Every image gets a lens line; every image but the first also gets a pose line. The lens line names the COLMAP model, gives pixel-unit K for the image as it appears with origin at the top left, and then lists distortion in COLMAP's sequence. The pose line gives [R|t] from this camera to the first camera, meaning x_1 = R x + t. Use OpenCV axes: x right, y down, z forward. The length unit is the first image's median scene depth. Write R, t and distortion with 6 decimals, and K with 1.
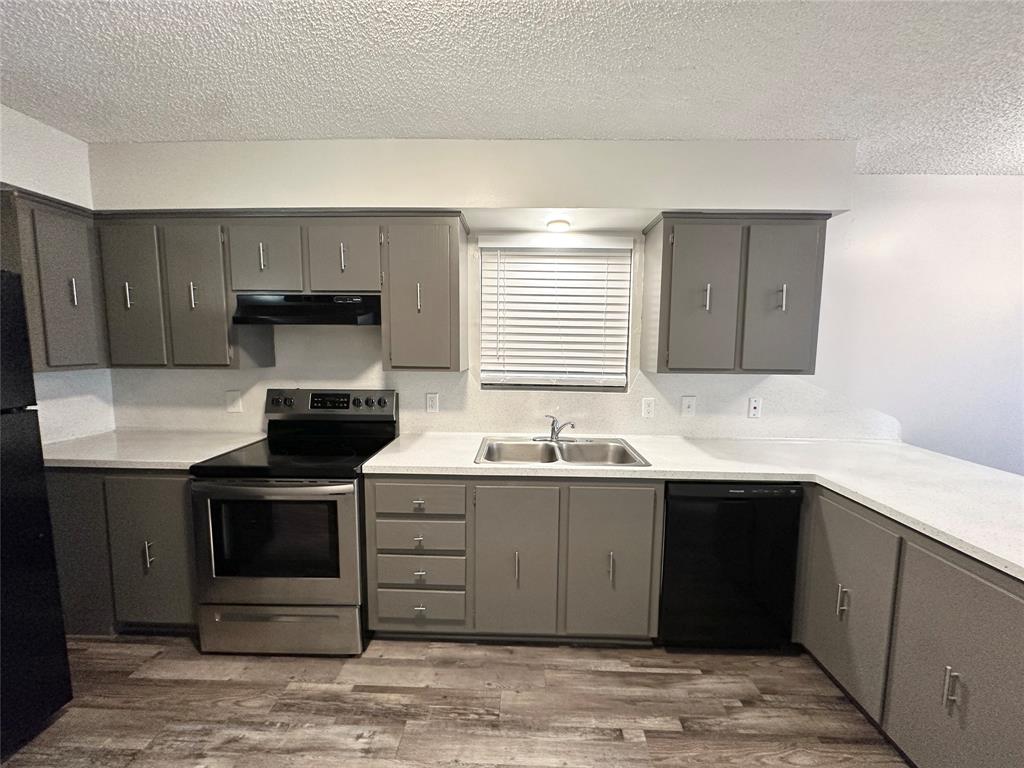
lens RADIAL K [[408.3, 0, 512.0], [0, 408.3, 383.0], [0, 0, 1]] dist [-0.002864, 0.000136]
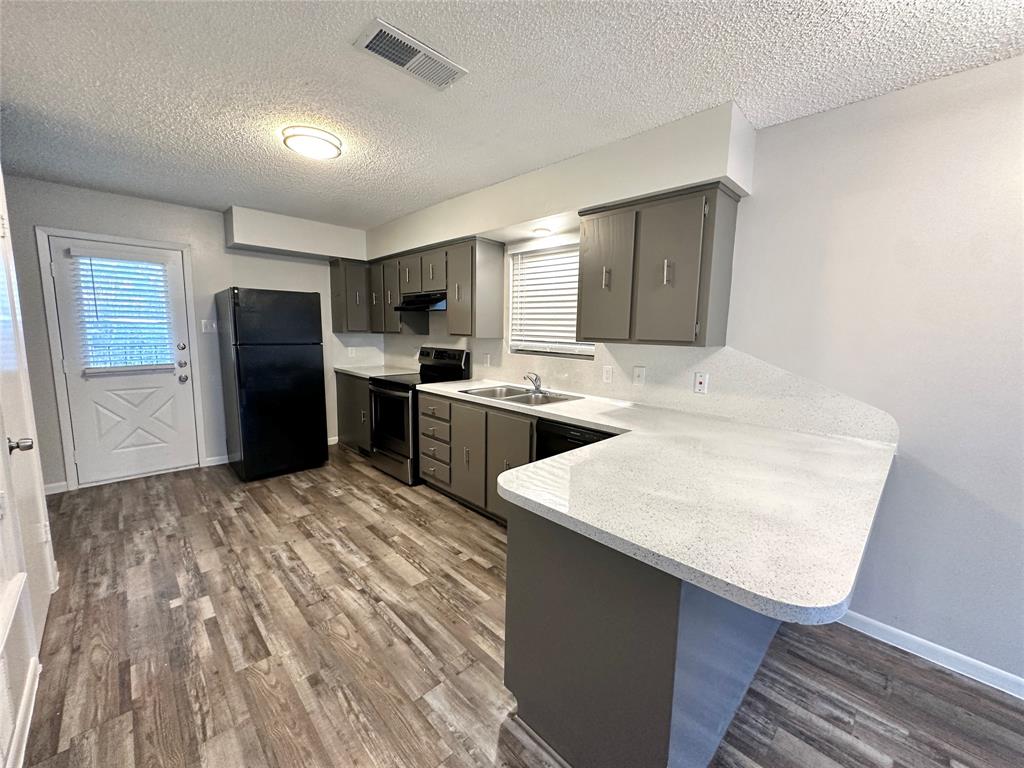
lens RADIAL K [[408.3, 0, 511.0], [0, 408.3, 383.5], [0, 0, 1]] dist [-0.002864, 0.000136]
pose [[0.717212, 0.096768, -0.690104, 1.173968], [-0.077969, 0.995237, 0.058522, 0.048946], [0.692479, 0.011834, 0.721341, -0.044440]]
